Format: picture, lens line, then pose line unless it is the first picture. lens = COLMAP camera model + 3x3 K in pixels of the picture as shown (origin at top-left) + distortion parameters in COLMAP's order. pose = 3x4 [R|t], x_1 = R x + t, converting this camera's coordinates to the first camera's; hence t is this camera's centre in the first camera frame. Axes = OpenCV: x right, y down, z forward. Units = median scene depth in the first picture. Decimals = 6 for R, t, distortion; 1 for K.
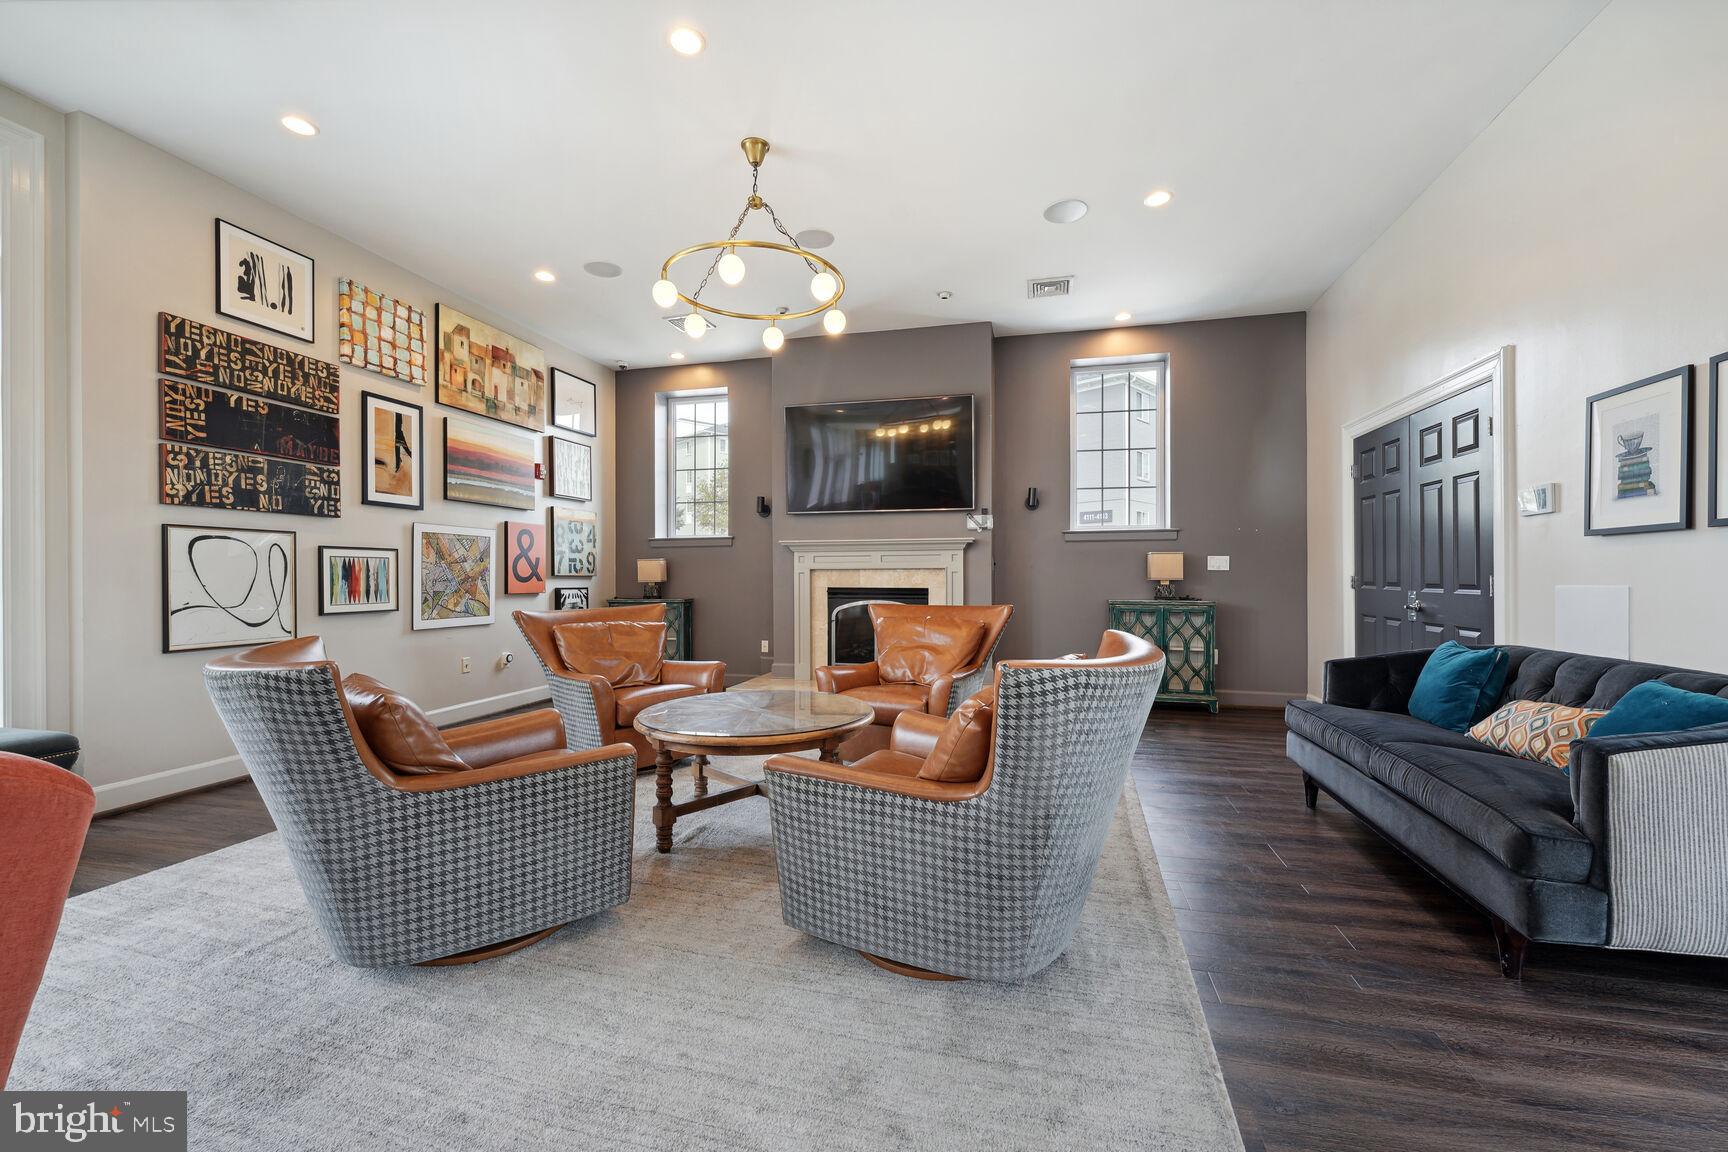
lens RADIAL K [[697.4, 0, 860.2], [0, 697.4, 569.0], [0, 0, 1]] dist [-0.000895, 0.001004]
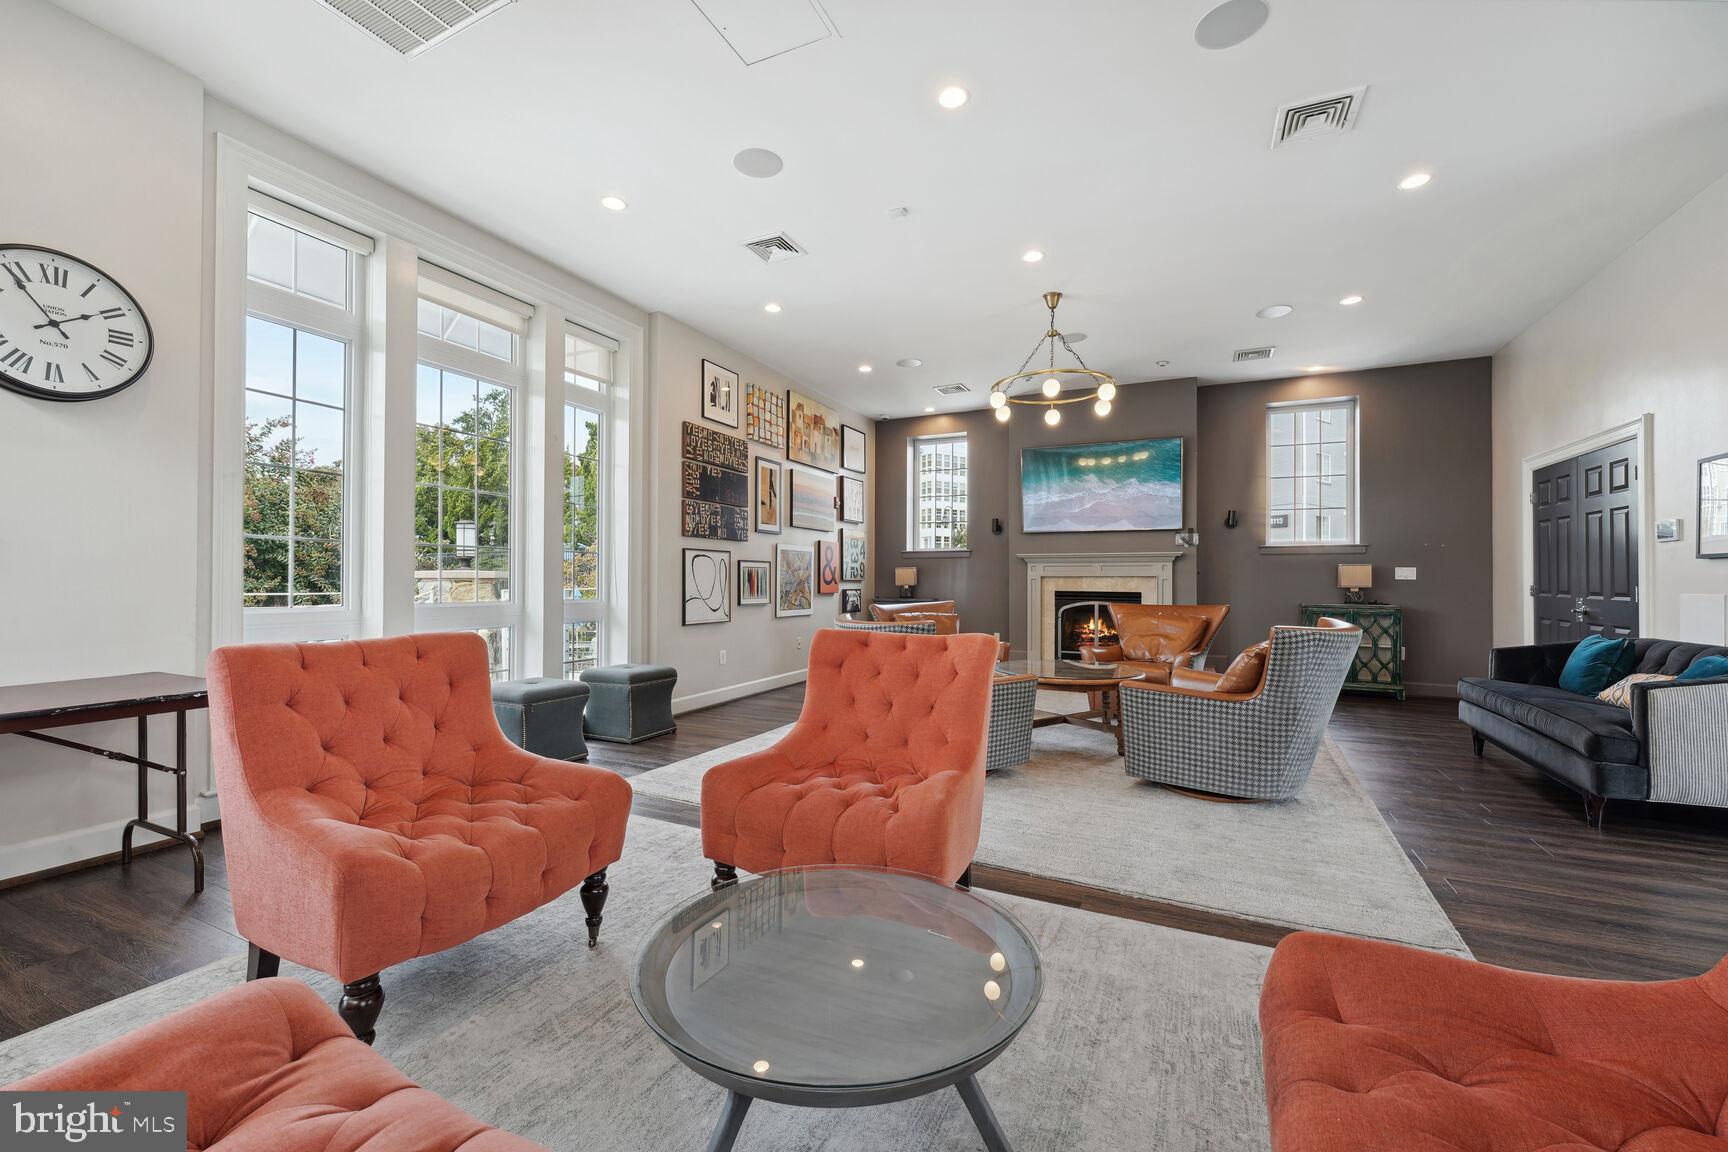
lens RADIAL K [[697.4, 0, 860.2], [0, 697.4, 569.0], [0, 0, 1]] dist [-0.000895, 0.001004]
pose [[0.980553, 0.004009, -0.196212, -0.198090], [-0.005203, 0.999971, -0.005574, -0.005991], [0.196184, 0.006487, 0.980546, -0.420007]]
